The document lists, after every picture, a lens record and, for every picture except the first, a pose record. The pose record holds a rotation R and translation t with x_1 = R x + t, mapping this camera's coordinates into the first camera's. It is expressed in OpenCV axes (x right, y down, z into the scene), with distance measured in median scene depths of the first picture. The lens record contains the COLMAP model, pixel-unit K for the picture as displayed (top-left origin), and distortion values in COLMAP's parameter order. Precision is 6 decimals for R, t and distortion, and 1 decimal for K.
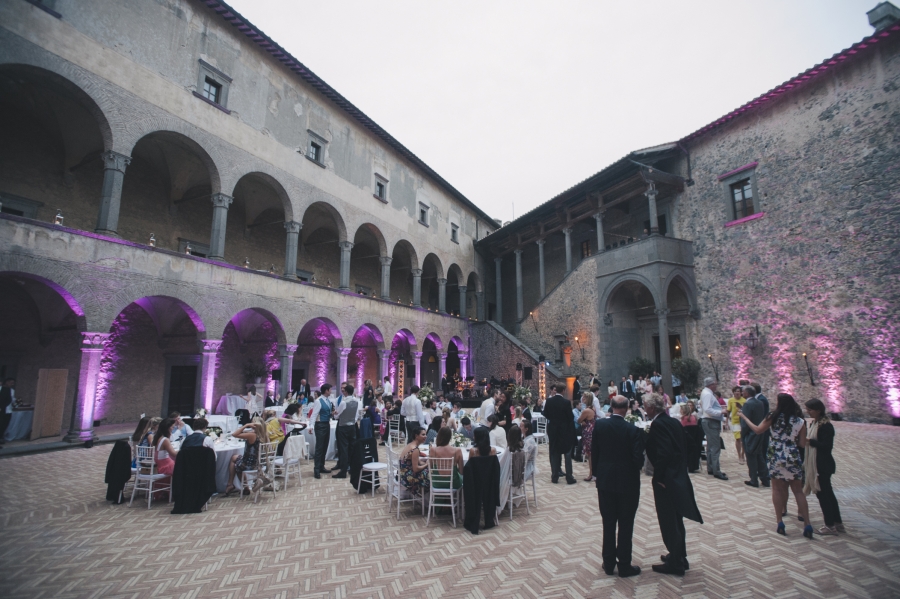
lens RADIAL K [[436.4, 0, 449.2], [0, 436.4, 294.3], [0, 0, 1]] dist [-0.059695, 0.024740]
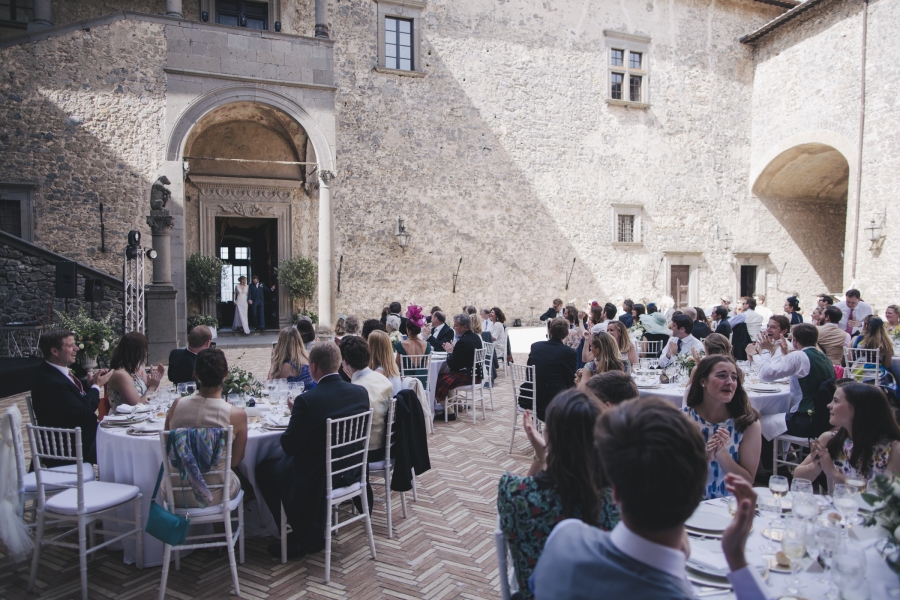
lens RADIAL K [[611.4, 0, 450.0], [0, 611.4, 300.0], [0, 0, 1]] dist [-0.069190, 0.094094]
pose [[0.015921, -0.029546, 0.999437, -0.395204], [-0.154136, 0.987543, 0.031650, 0.182318], [-0.987921, -0.154553, 0.011168, 0.948191]]
